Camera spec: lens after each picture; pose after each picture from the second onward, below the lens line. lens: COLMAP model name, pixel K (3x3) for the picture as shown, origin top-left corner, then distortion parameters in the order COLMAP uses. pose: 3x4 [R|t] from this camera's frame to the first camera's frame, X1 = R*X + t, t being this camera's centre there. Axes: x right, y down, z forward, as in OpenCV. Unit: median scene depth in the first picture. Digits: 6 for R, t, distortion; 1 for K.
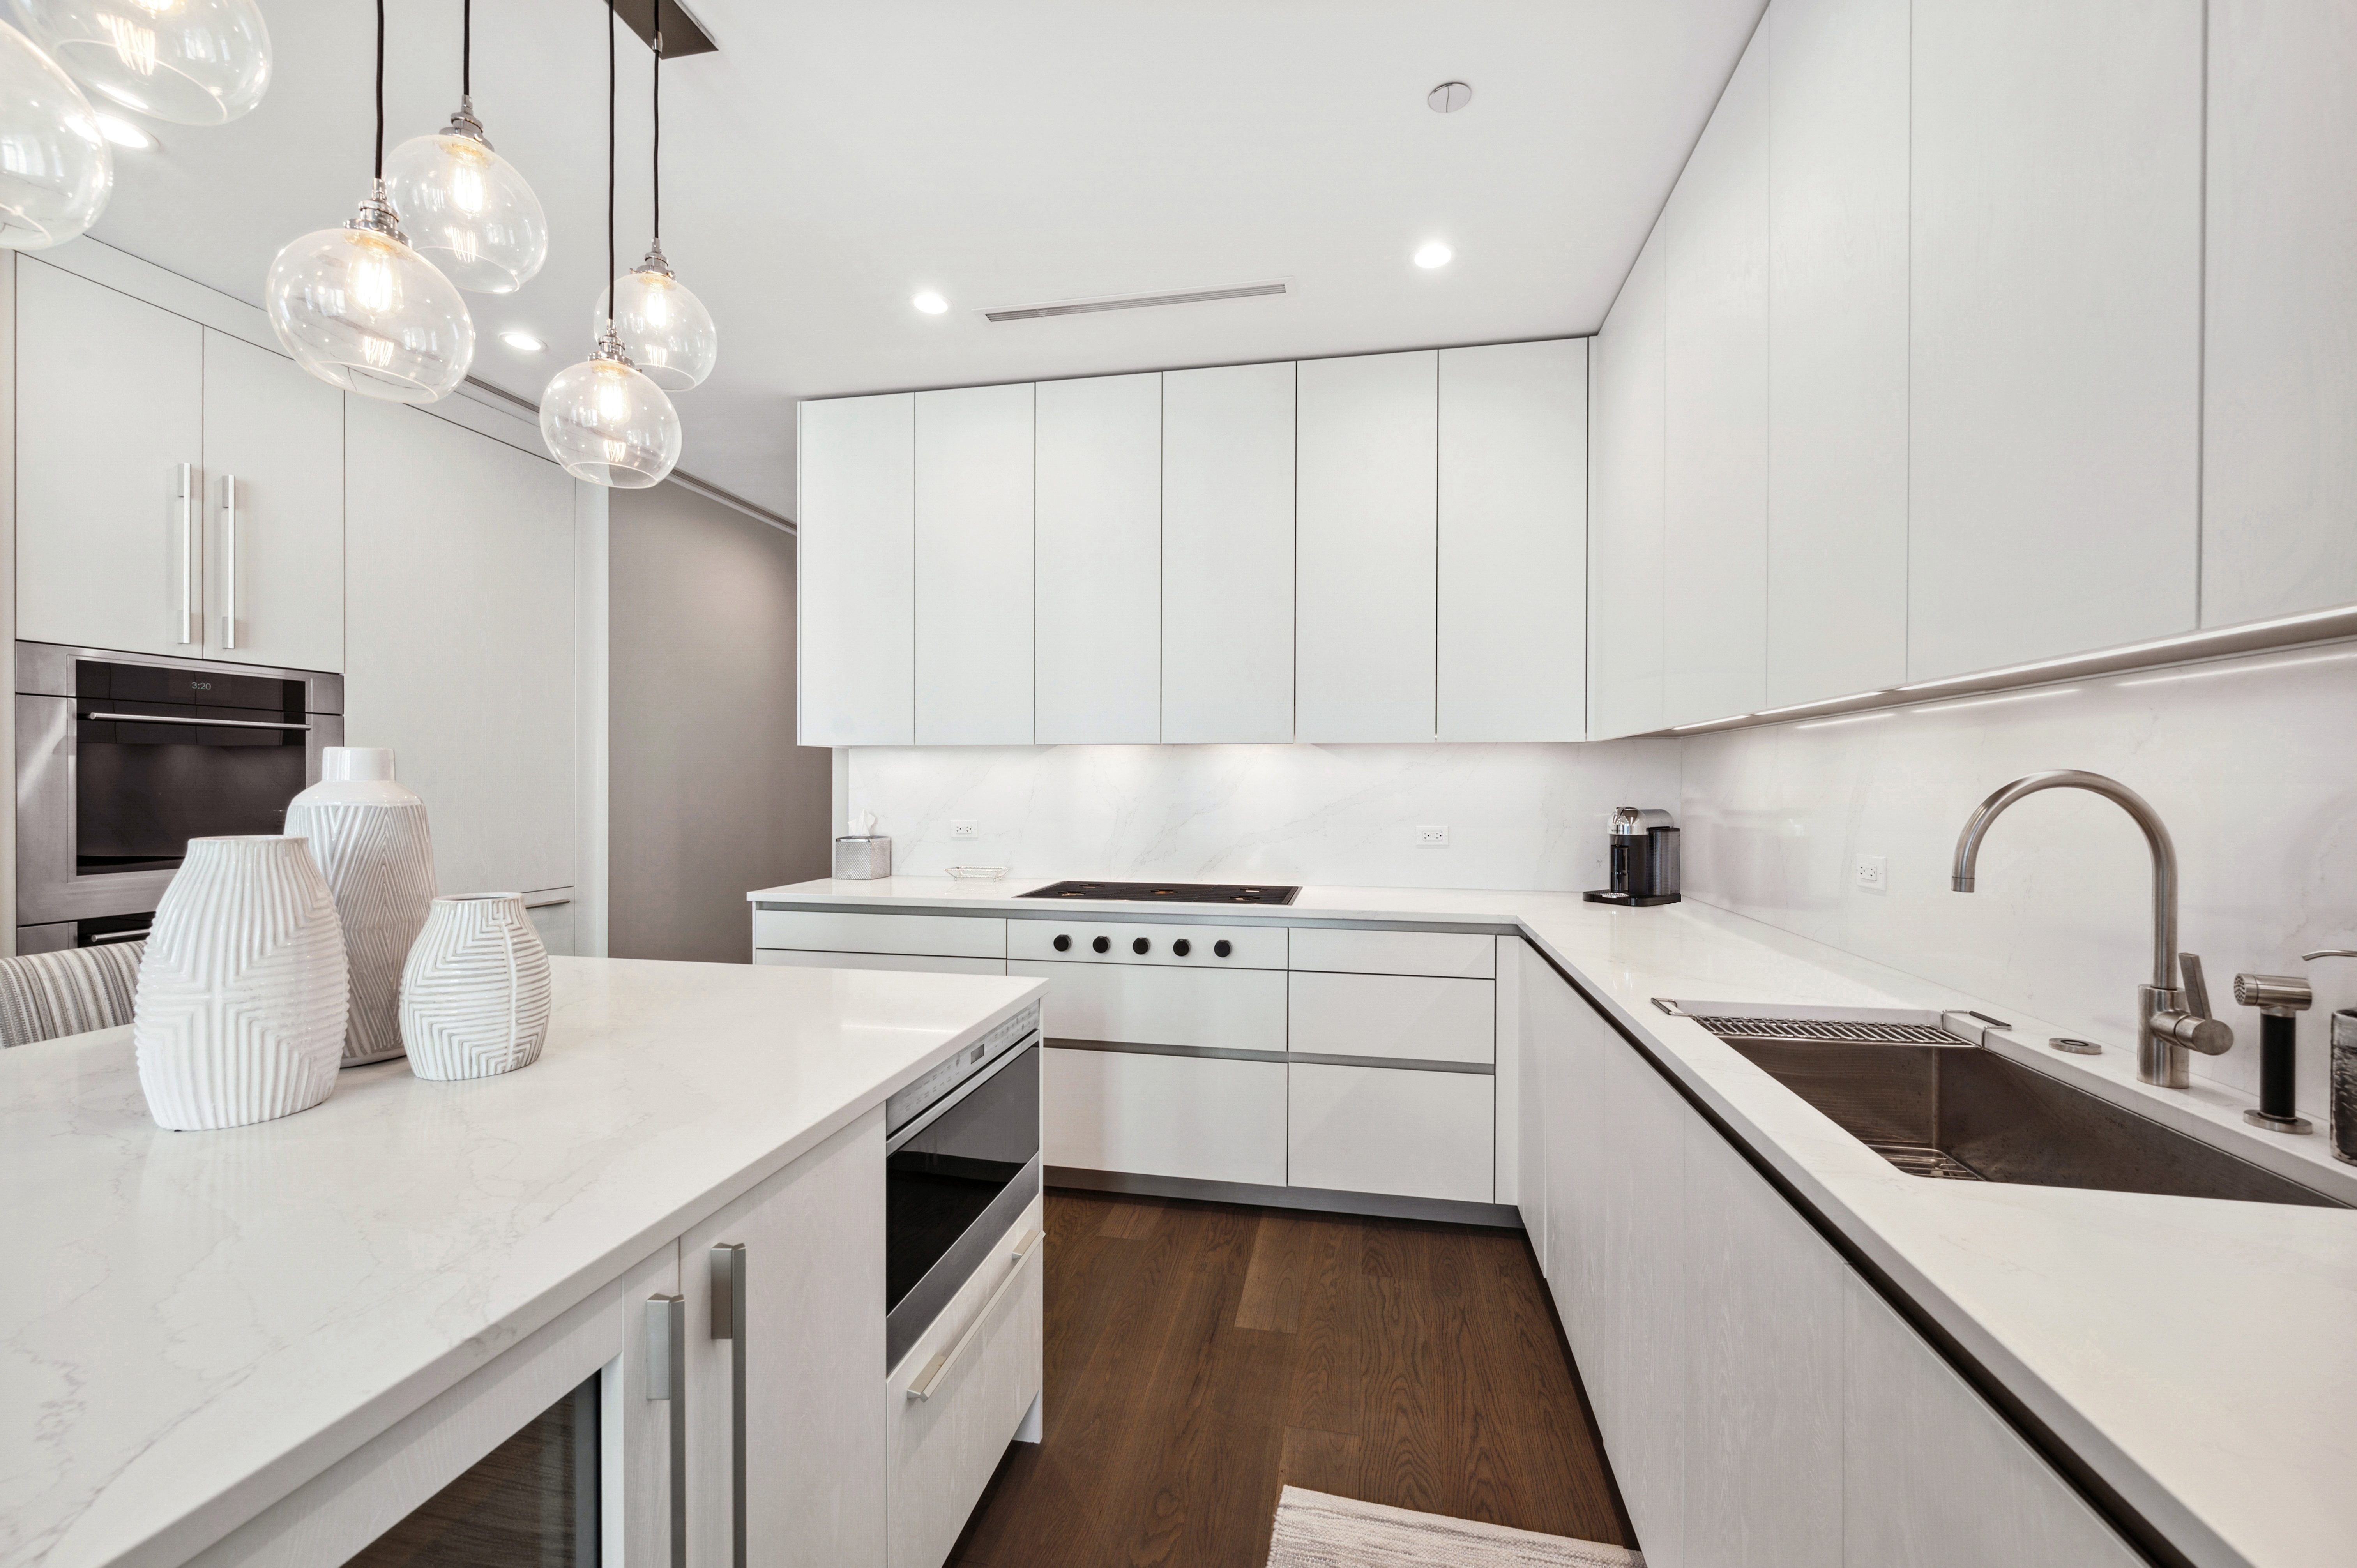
lens RADIAL K [[956.0, 0, 1211.4], [0, 956.0, 787.7], [0, 0, 1]] dist [0.000570, 0.000089]
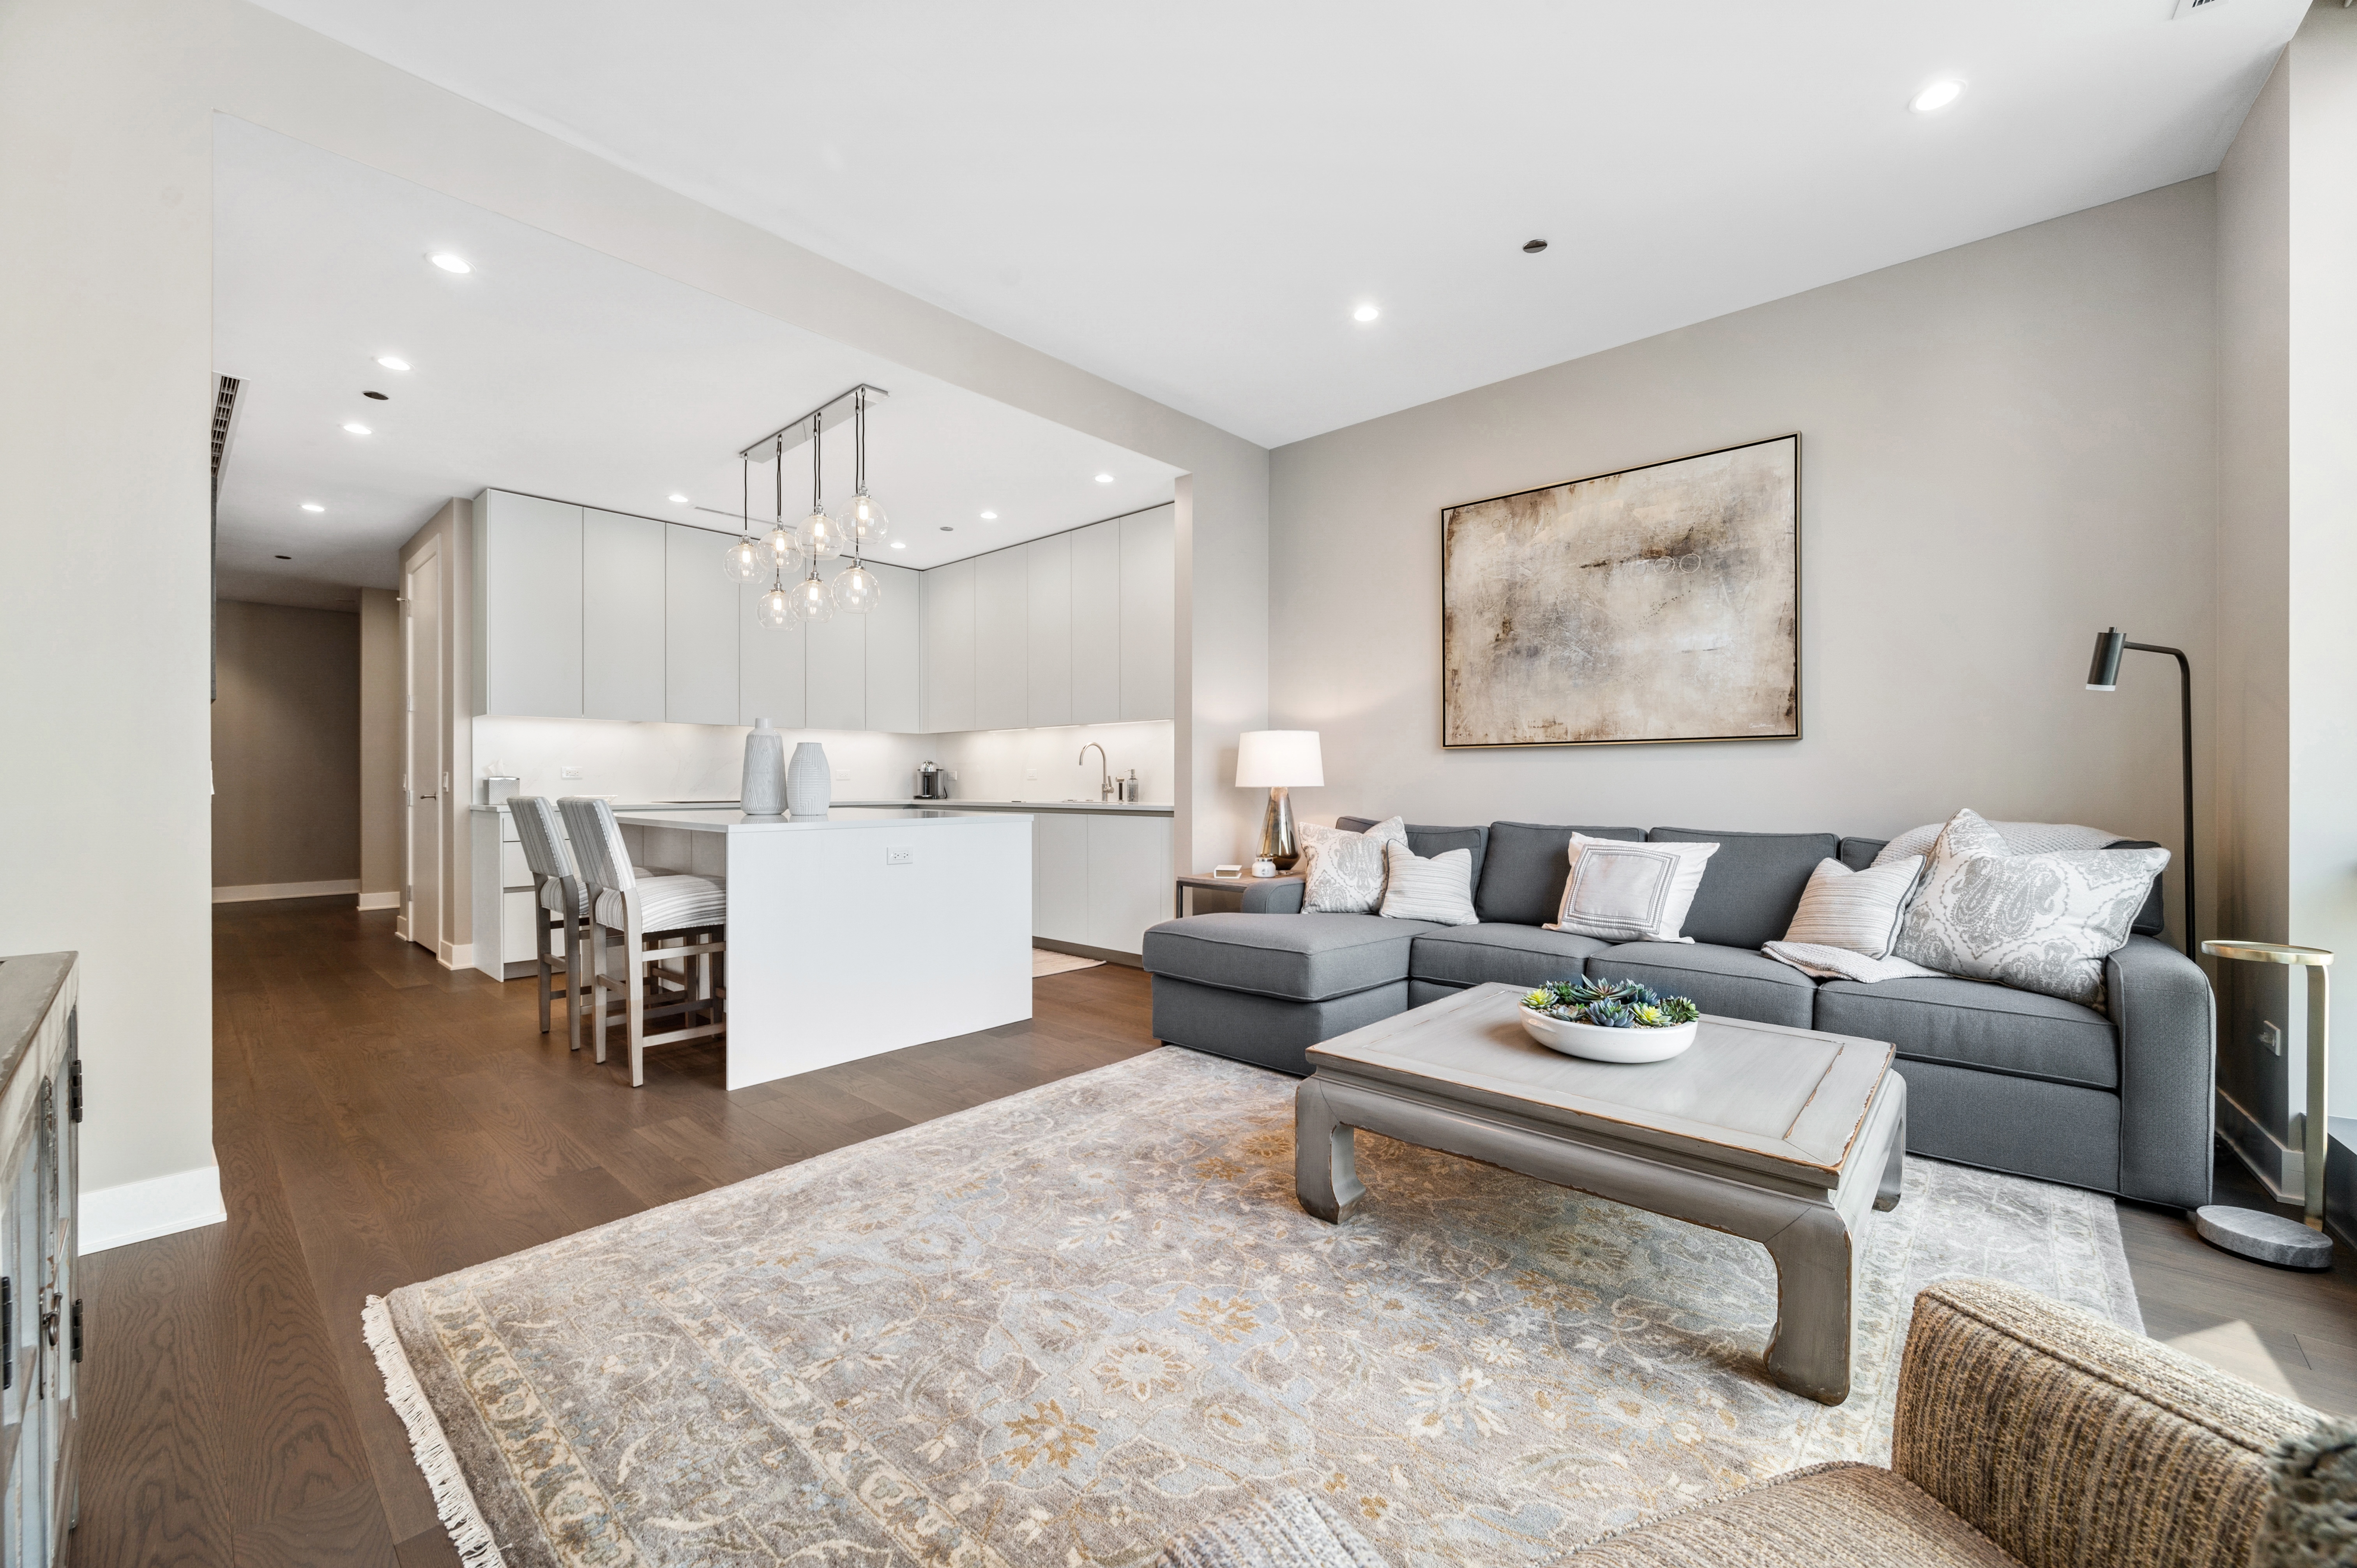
lens RADIAL K [[880.6, 0, 1178.5], [0, 880.6, 784.0], [0, 0, 1]] dist [-0.000973, -0.000213]
pose [[0.535603, 0.000478, 0.844470, -1.548457], [0.000810, 0.999999, -0.001080, 0.112381], [-0.844469, 0.001263, 0.535602, -1.047832]]
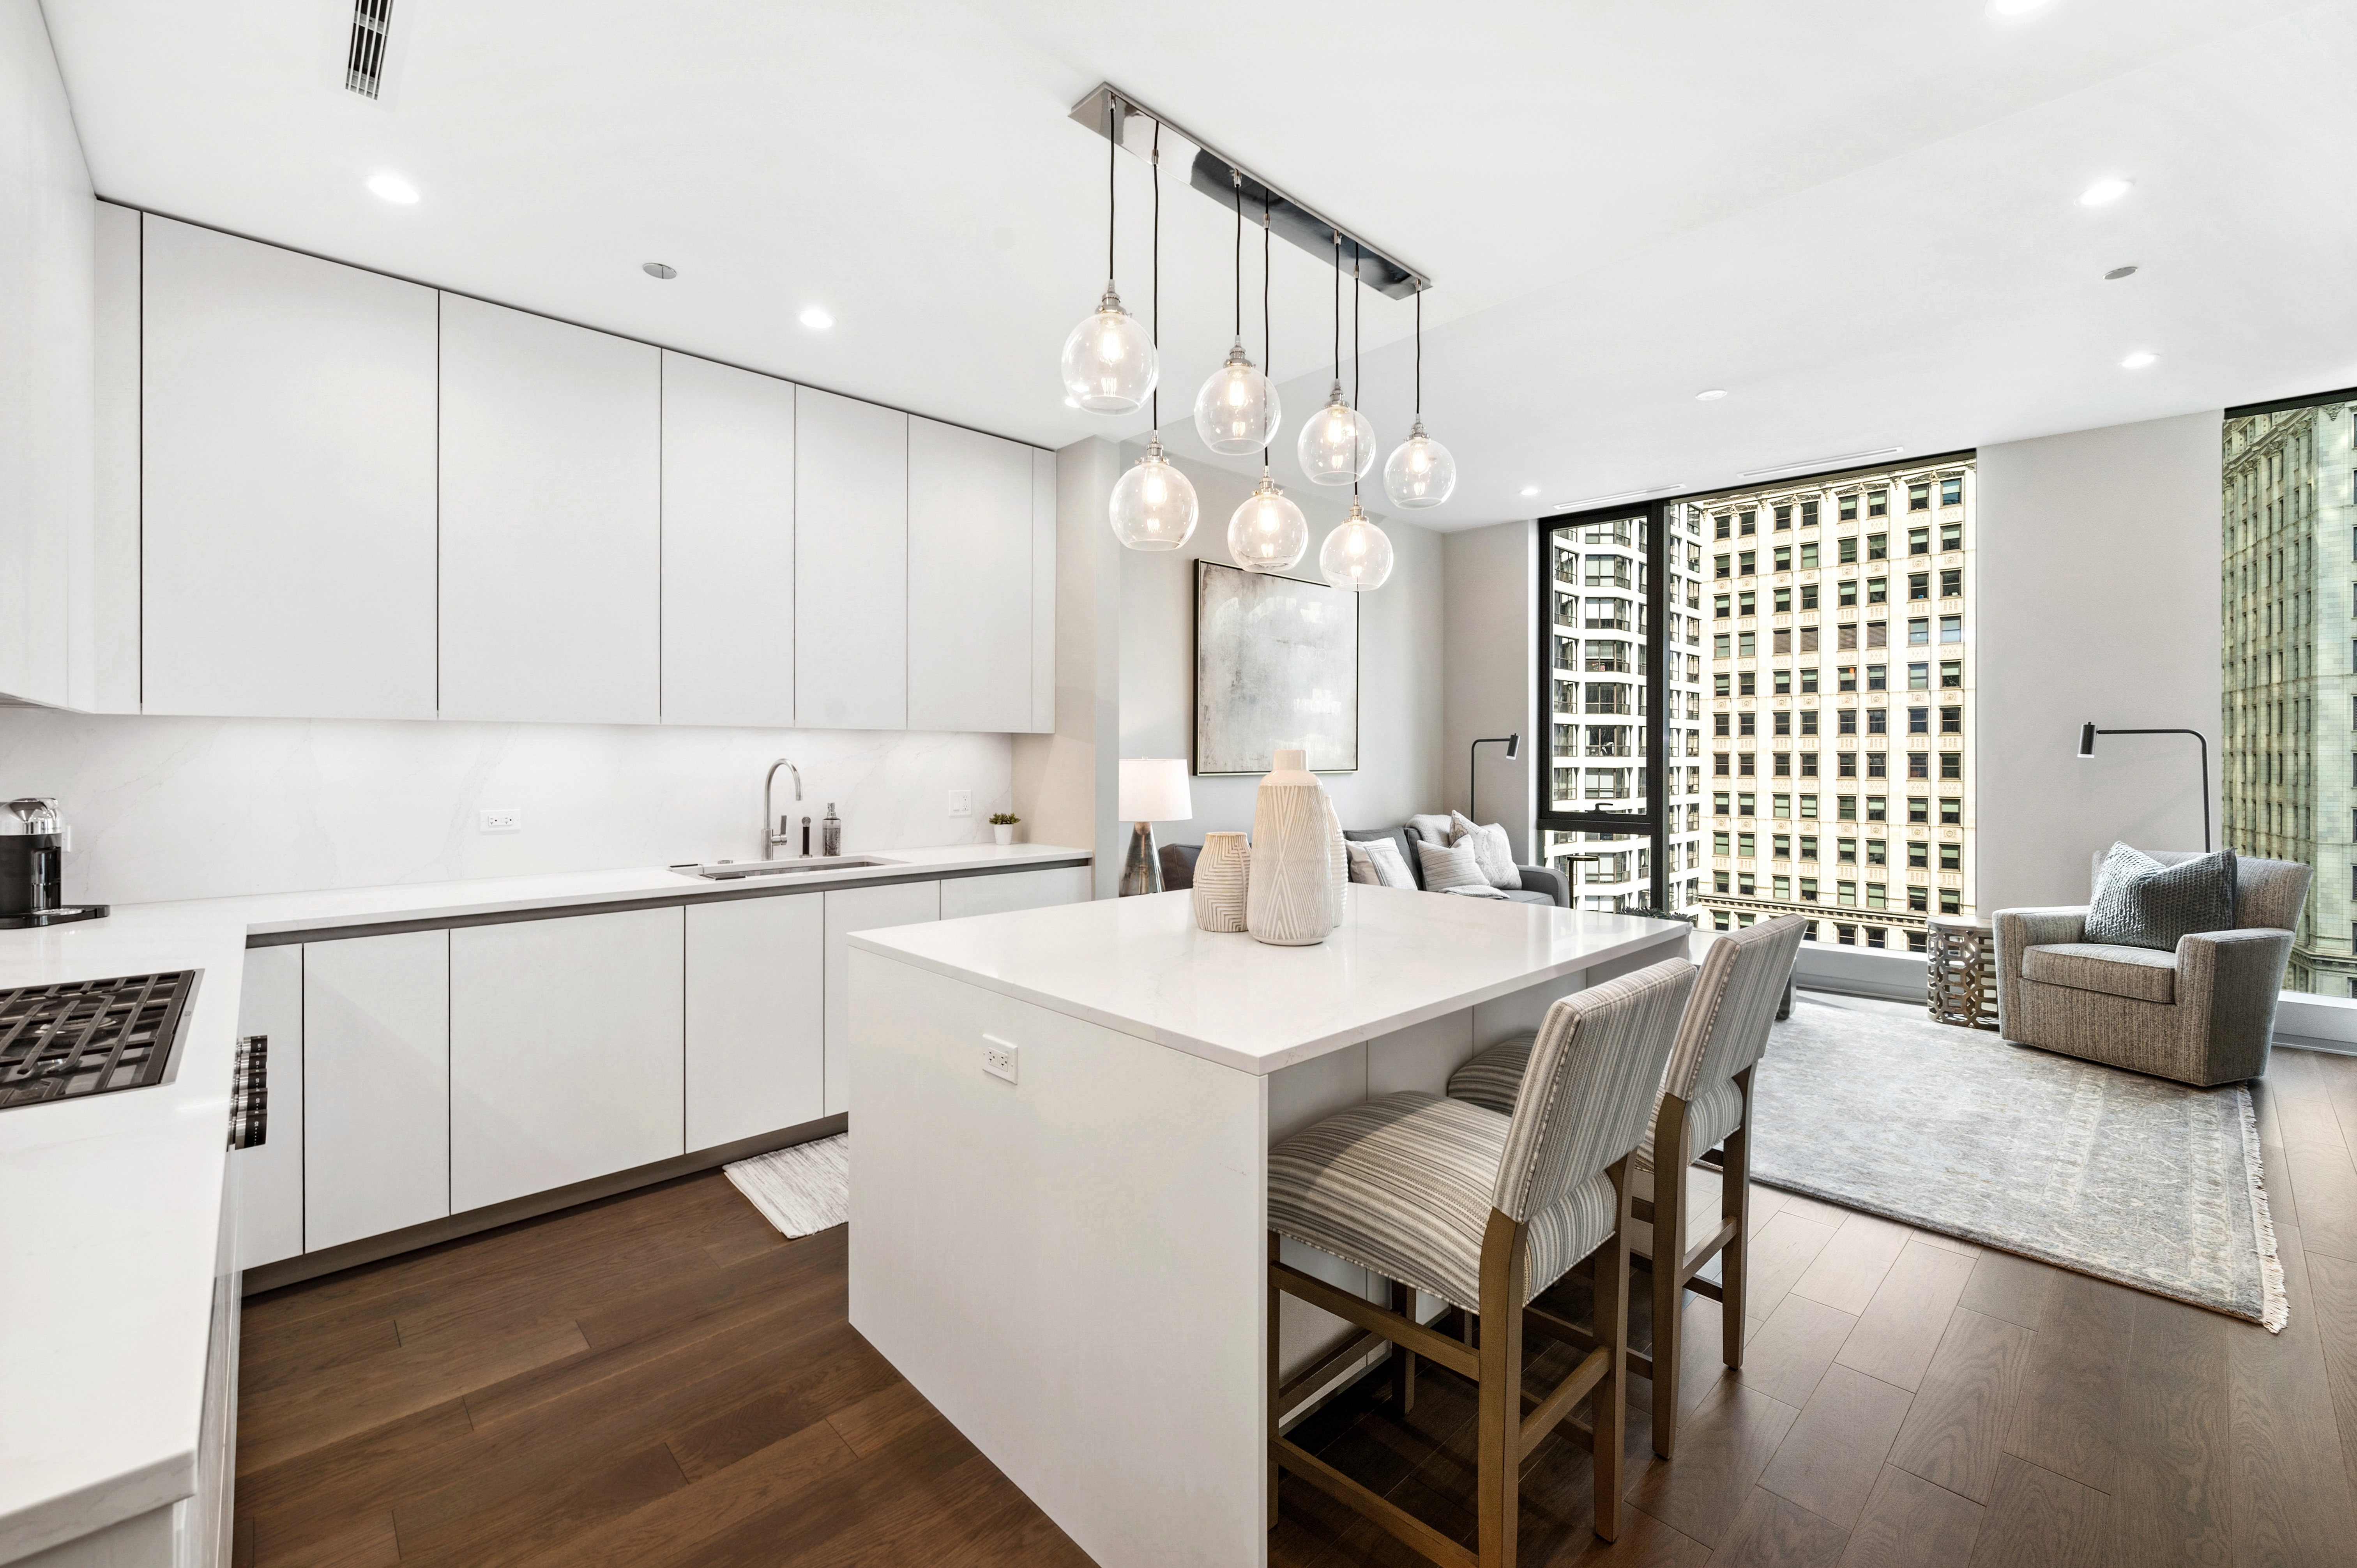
lens RADIAL K [[985.2, 0, 1149.7], [0, 985.2, 753.3], [0, 0, 1]] dist [0.002345, 0.000206]
pose [[-0.785183, -0.000112, 0.619264, -1.011393], [0.000588, 0.999999, 0.000926, -0.020686], [-0.619264, 0.001091, -0.785182, 1.423554]]
